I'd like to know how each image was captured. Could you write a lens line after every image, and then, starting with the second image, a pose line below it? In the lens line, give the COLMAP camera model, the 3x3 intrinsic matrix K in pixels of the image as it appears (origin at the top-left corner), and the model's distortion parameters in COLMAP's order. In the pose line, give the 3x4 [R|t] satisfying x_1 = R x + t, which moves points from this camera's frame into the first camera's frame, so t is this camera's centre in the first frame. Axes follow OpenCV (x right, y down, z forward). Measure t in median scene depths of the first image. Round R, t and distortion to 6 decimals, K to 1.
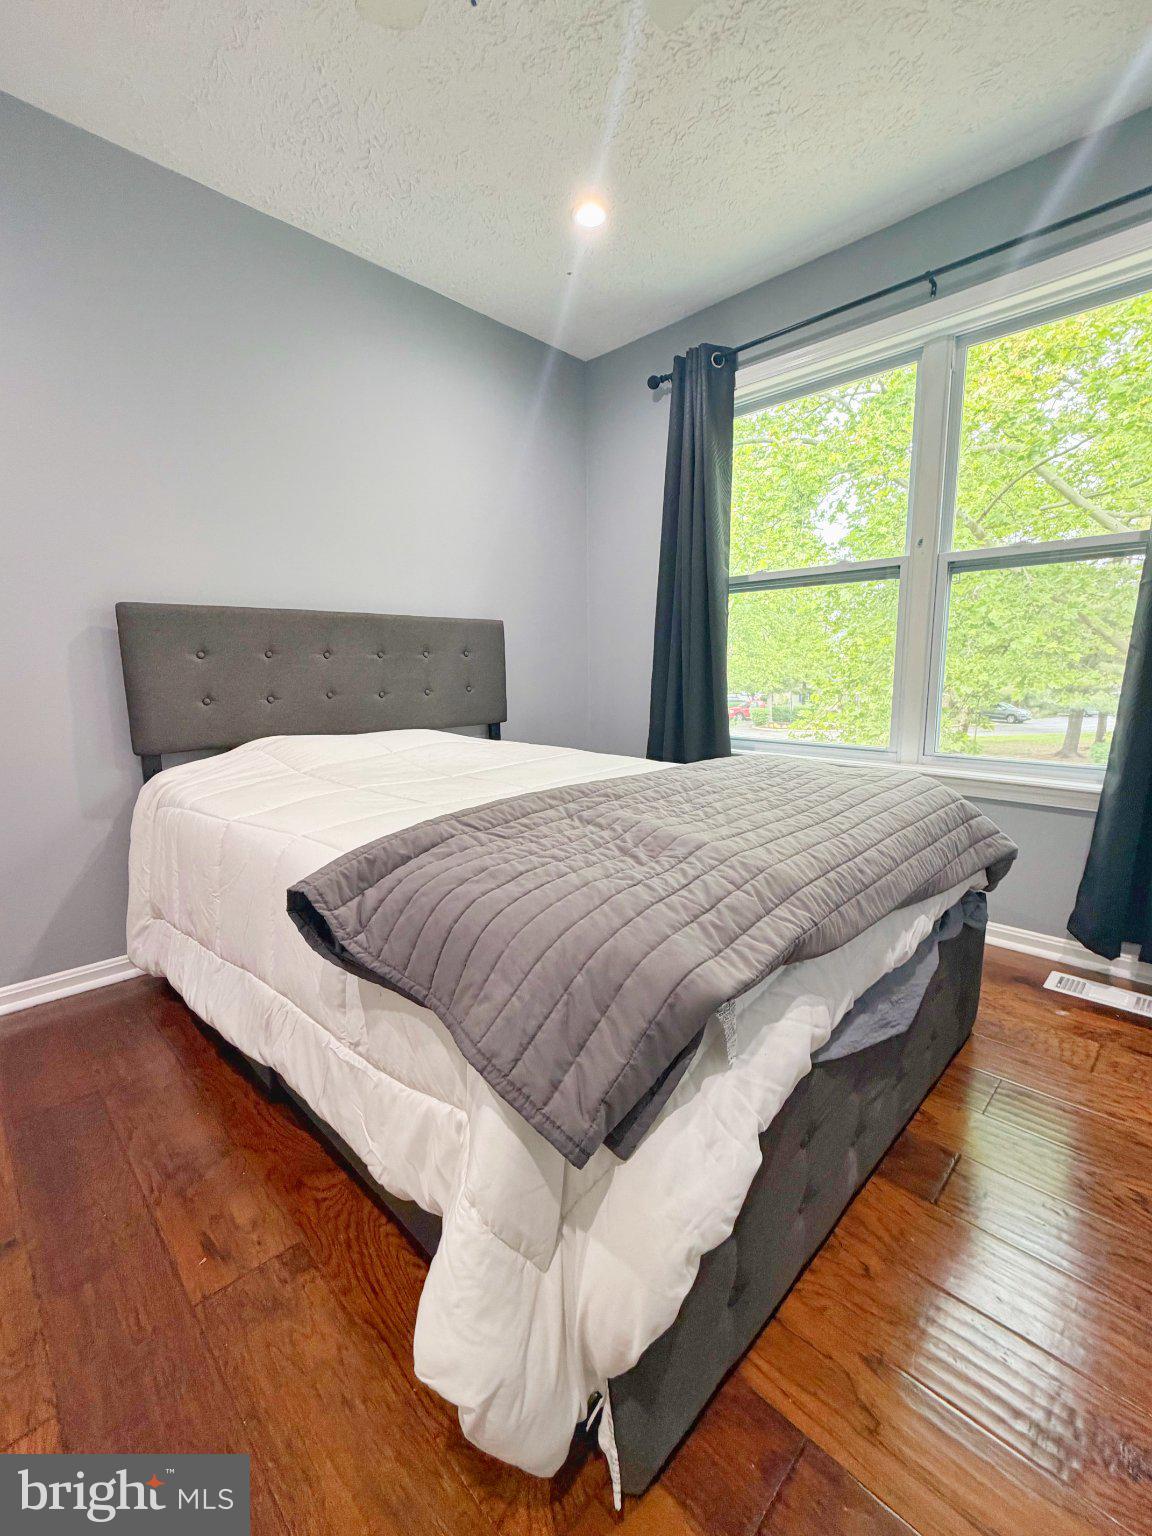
lens RADIAL K [[663.8, 0, 576.0], [0, 663.8, 768.0], [0, 0, 1]] dist [0.008450, 0.000197]
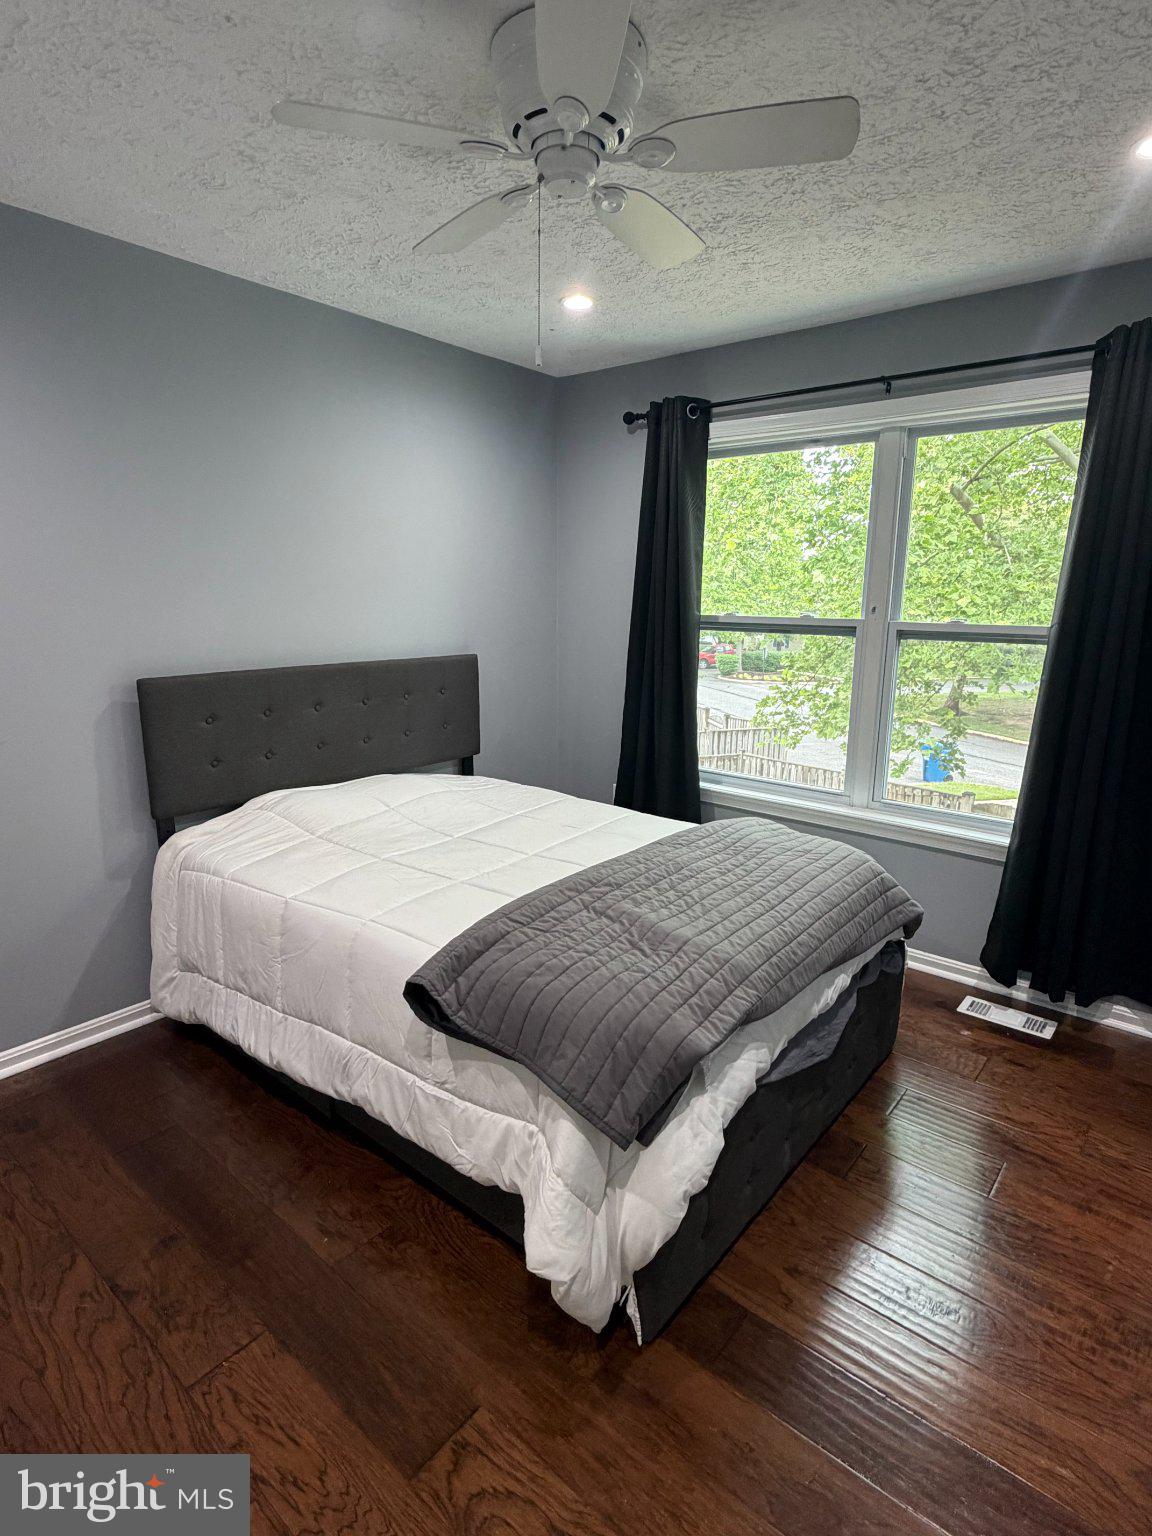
lens RADIAL K [[829.0, 0, 576.0], [0, 829.0, 768.0], [0, 0, 1]] dist [0.022034, -0.000396]
pose [[0.995828, -0.000347, 0.091255, -0.202166], [-0.005360, 0.998044, 0.062287, -0.346394], [-0.091098, -0.062516, 0.993878, -0.704682]]
